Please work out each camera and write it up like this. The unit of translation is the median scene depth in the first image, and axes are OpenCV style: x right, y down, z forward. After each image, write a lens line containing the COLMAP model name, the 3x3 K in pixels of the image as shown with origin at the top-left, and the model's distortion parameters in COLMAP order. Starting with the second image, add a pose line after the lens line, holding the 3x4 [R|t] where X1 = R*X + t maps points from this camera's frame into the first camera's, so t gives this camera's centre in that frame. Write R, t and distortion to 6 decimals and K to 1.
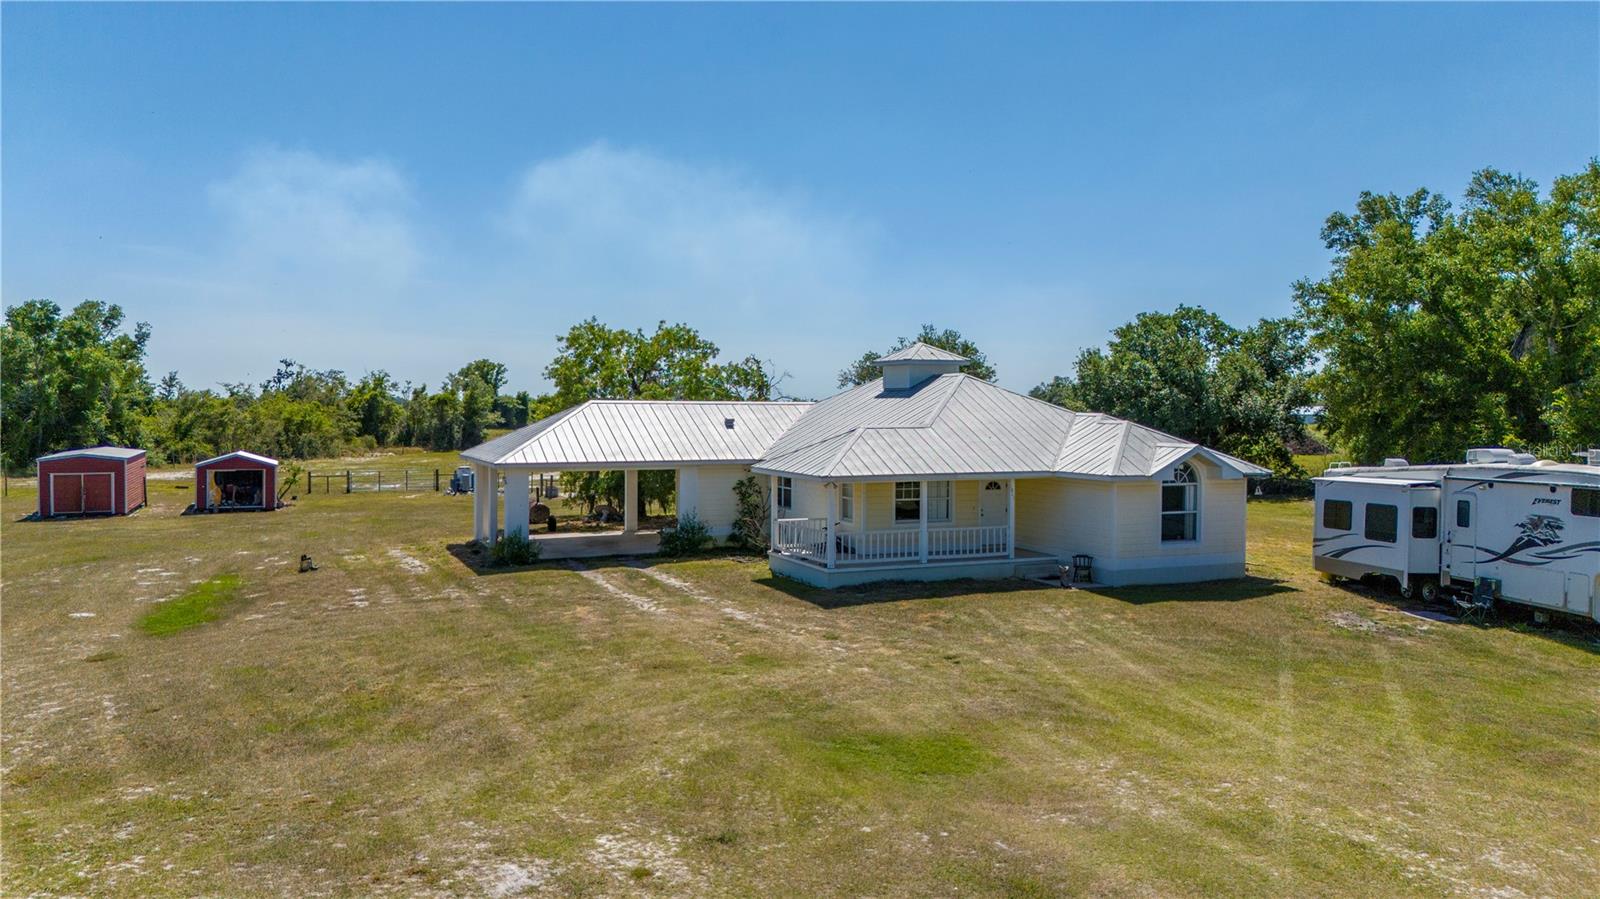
lens RADIAL K [[1189.6, 0, 800.0], [0, 1189.6, 449.5], [0, 0, 1]] dist [0.068605, -0.074473]
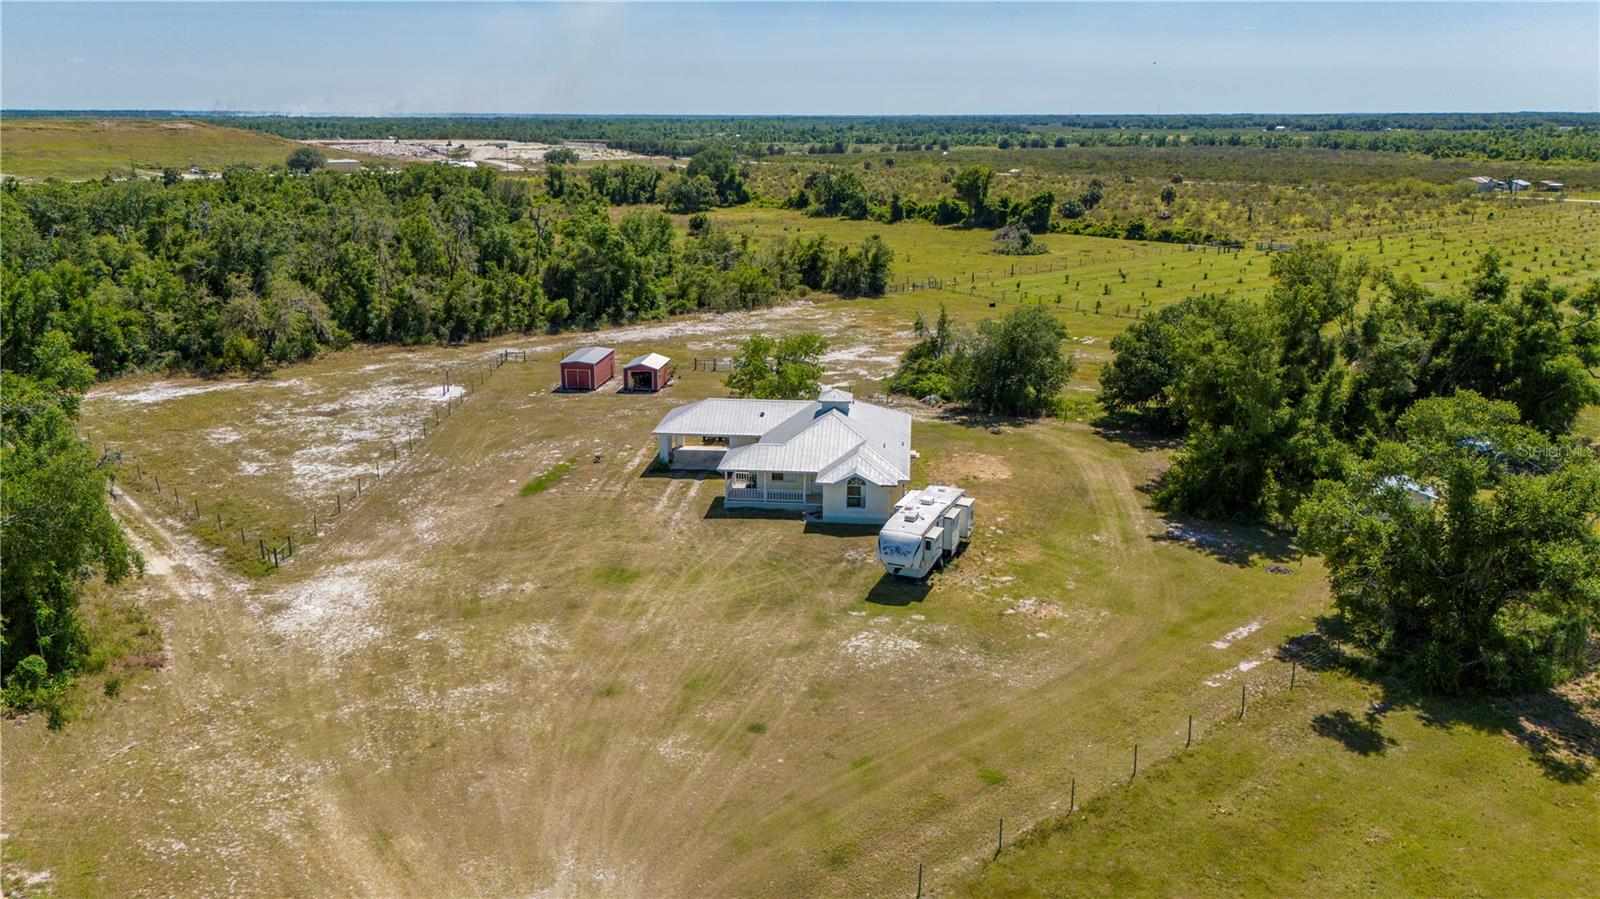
lens RADIAL K [[1170.6, 0, 800.0], [0, 1170.6, 449.5], [0, 0, 1]] dist [0.085173, -0.105832]
pose [[0.877421, 0.128197, -0.462276, 1.237151], [-0.019223, 0.972254, 0.233138, -0.567050], [0.479337, -0.195674, 0.855540, -1.046927]]
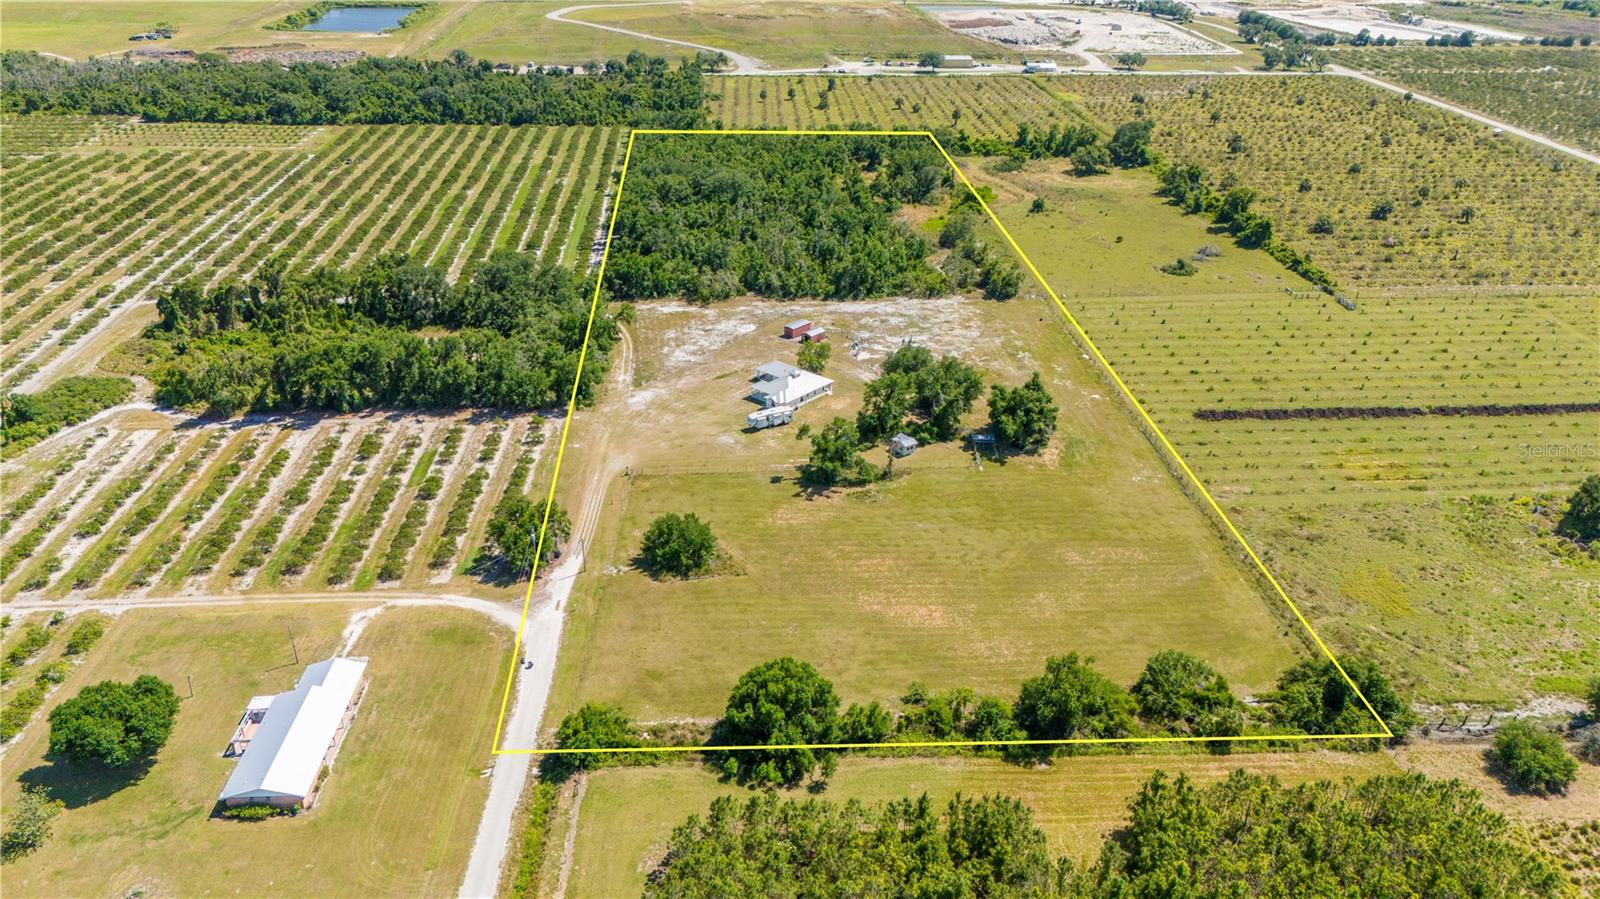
lens RADIAL K [[1189.6, 0, 800.0], [0, 1189.6, 449.5], [0, 0, 1]] dist [0.068605, -0.074473]
pose [[0.451748, 0.383818, -0.805362, 7.054725], [-0.032356, 0.909180, 0.415145, -3.027704], [0.891559, -0.161483, 0.423139, -2.418224]]
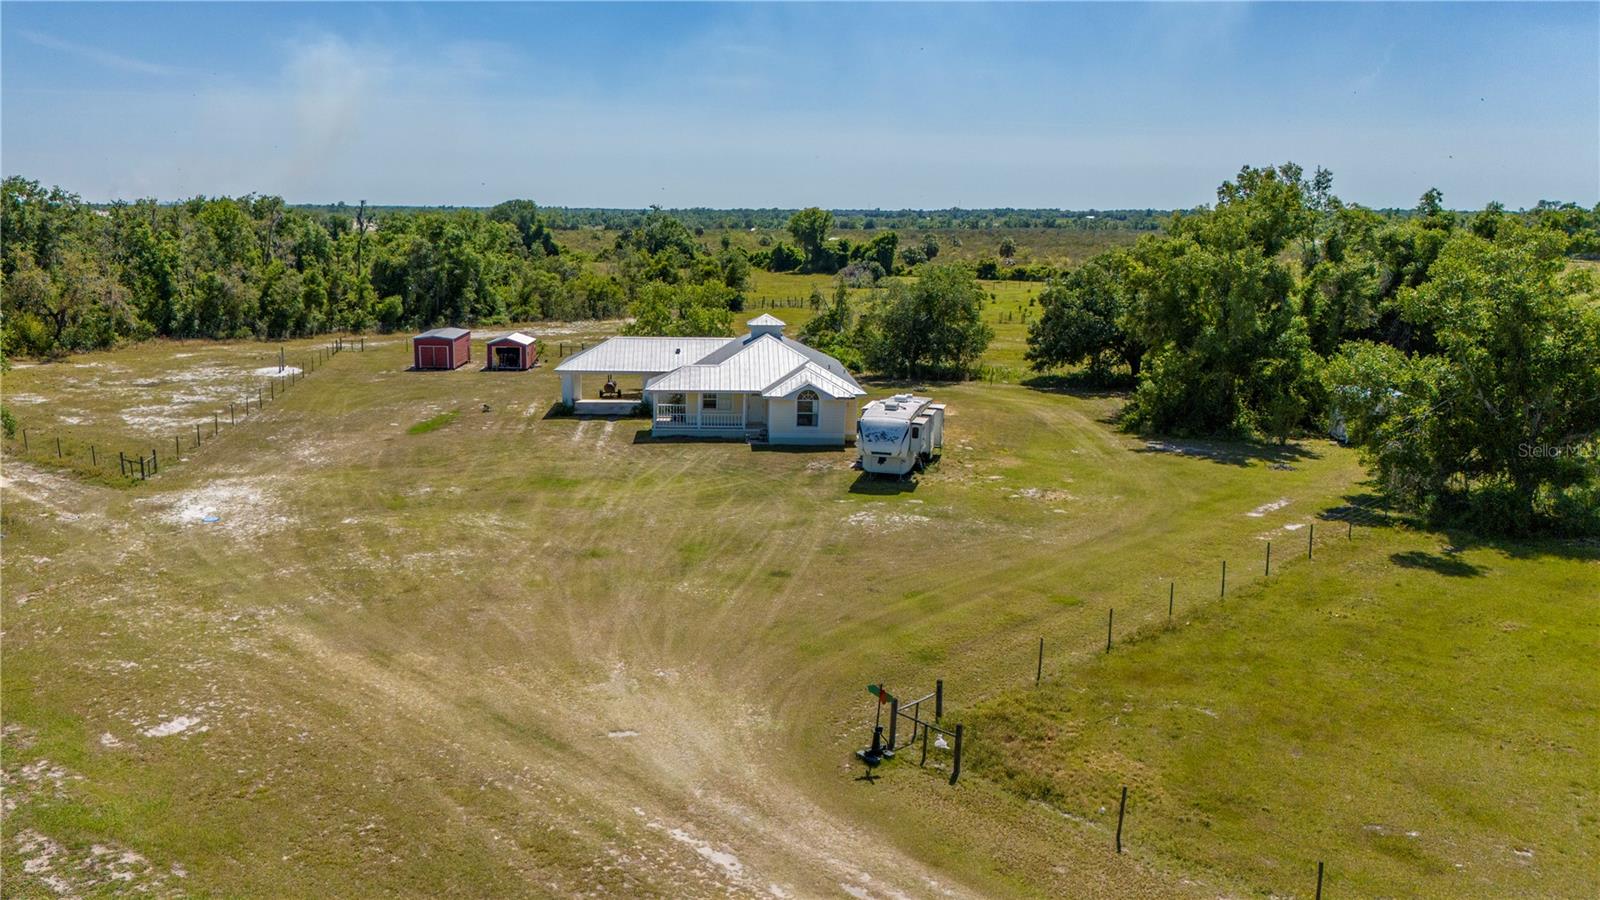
lens RADIAL K [[1282.0, 0, 709.8], [0, 1282.0, 504.7], [0, 0, 1]] dist [0.086071, -0.093554]
pose [[0.918674, 0.092831, -0.383953, 1.002259], [-0.021624, 0.982355, 0.185771, -0.202537], [0.394424, -0.162361, 0.904472, -1.156355]]
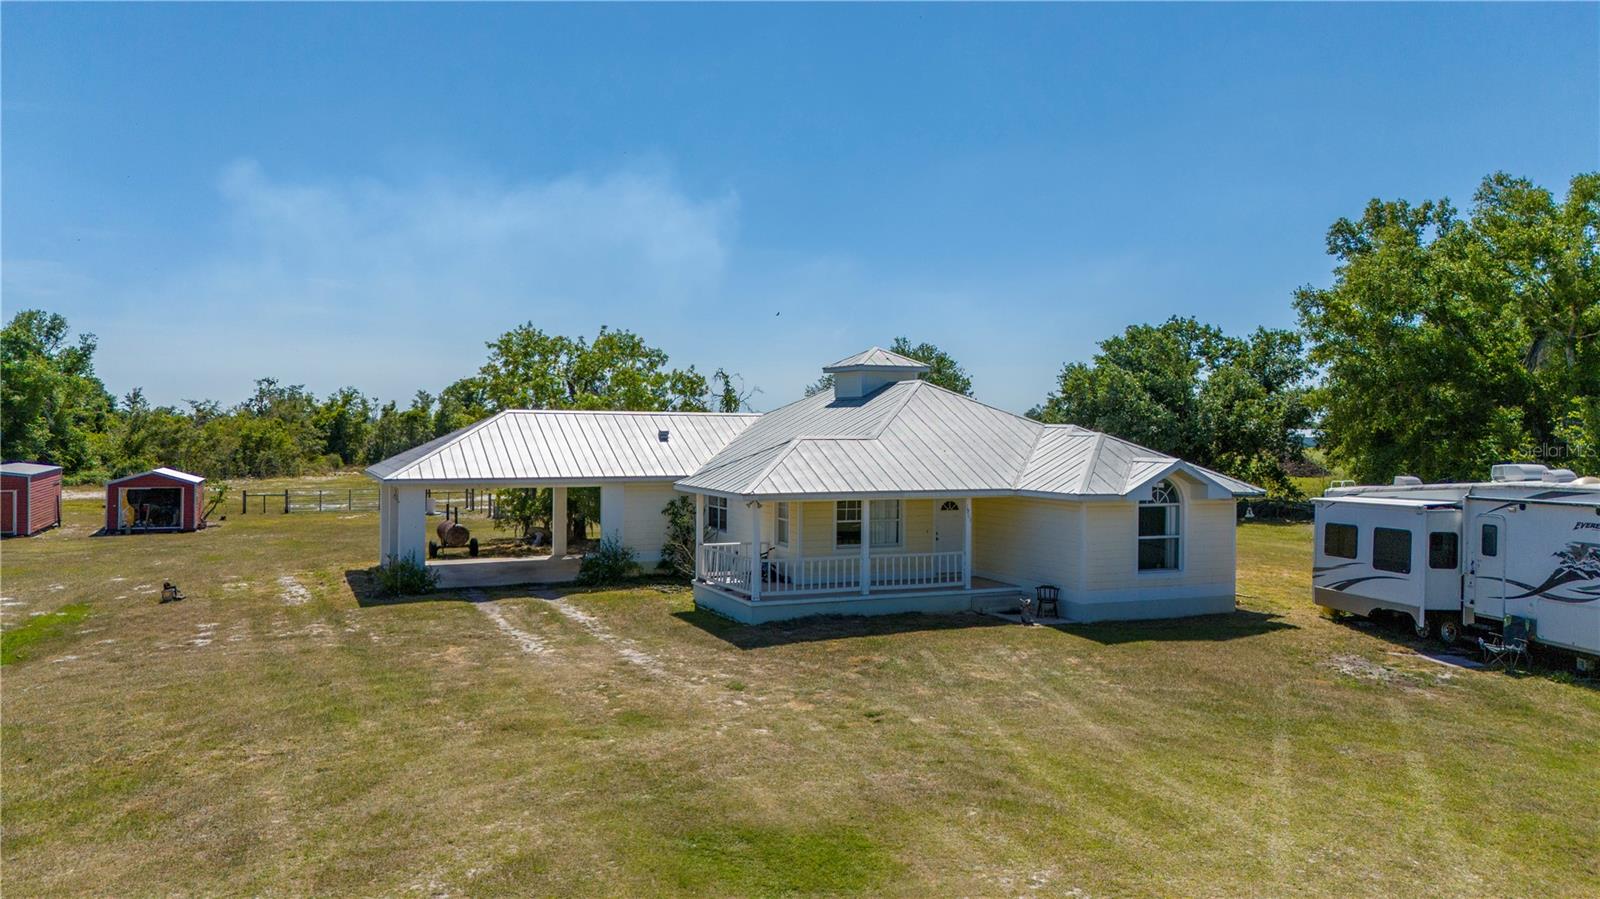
lens RADIAL K [[1189.6, 0, 800.0], [0, 1189.6, 449.5], [0, 0, 1]] dist [0.068605, -0.074473]
pose [[0.999994, 0.002986, 0.001867, 0.050998], [-0.002951, 0.999827, -0.018374, 0.005273], [-0.001922, 0.018368, 0.999829, 0.122555]]
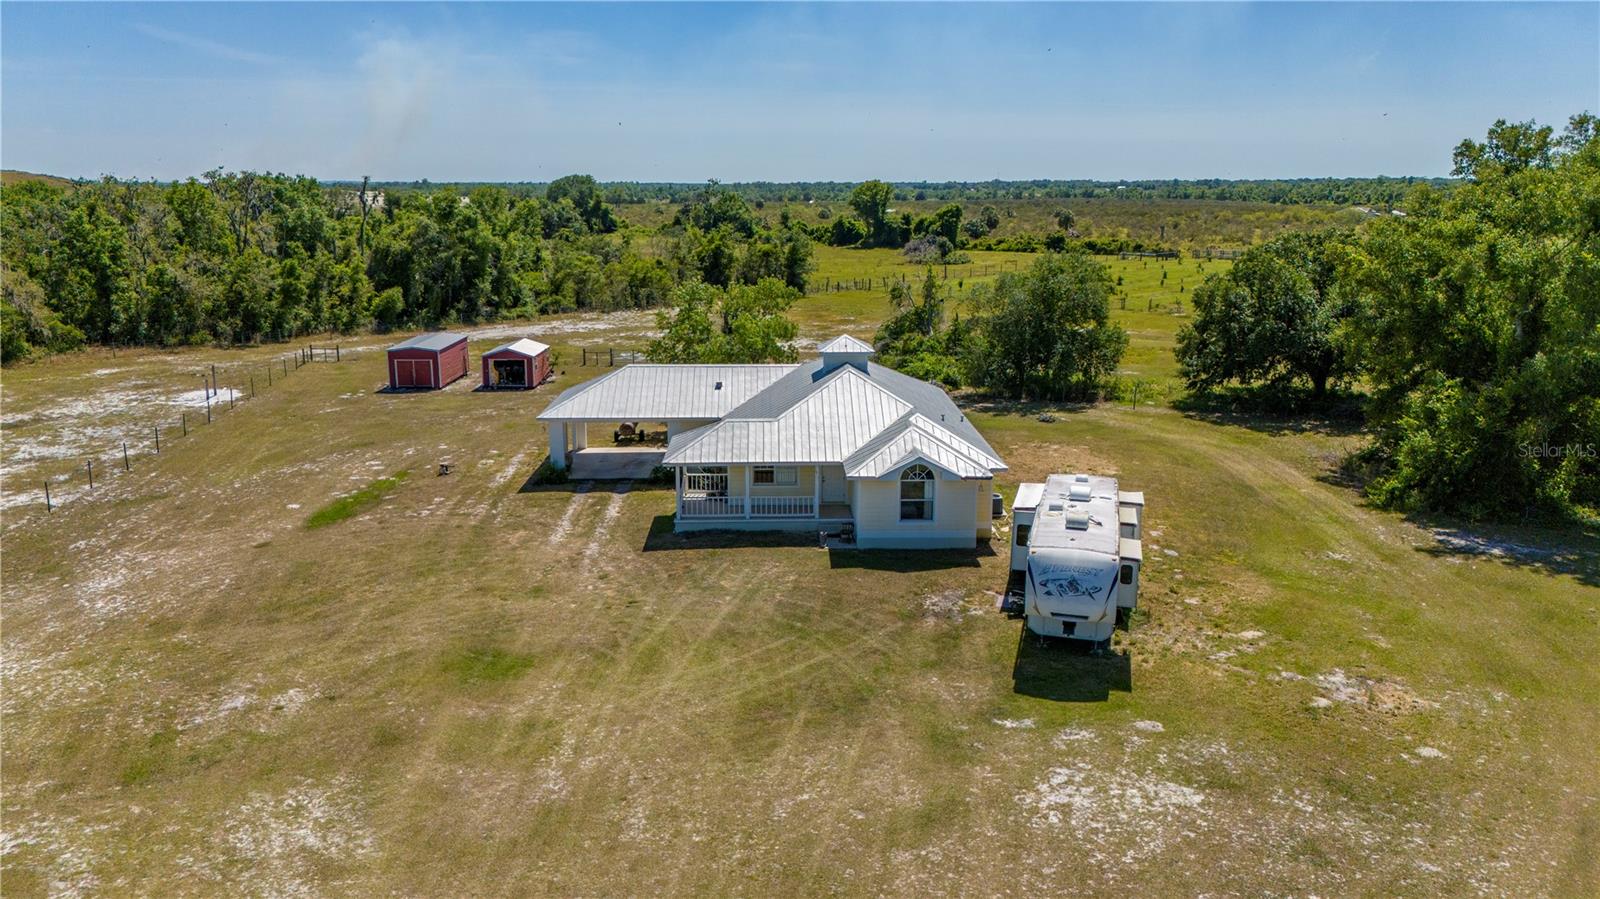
lens RADIAL K [[1189.6, 0, 800.0], [0, 1189.6, 449.5], [0, 0, 1]] dist [0.068605, -0.074473]
pose [[0.928003, 0.077868, -0.364344, 0.645771], [-0.011971, 0.983642, 0.179734, -0.237742], [0.372379, -0.162432, 0.913756, -0.295884]]
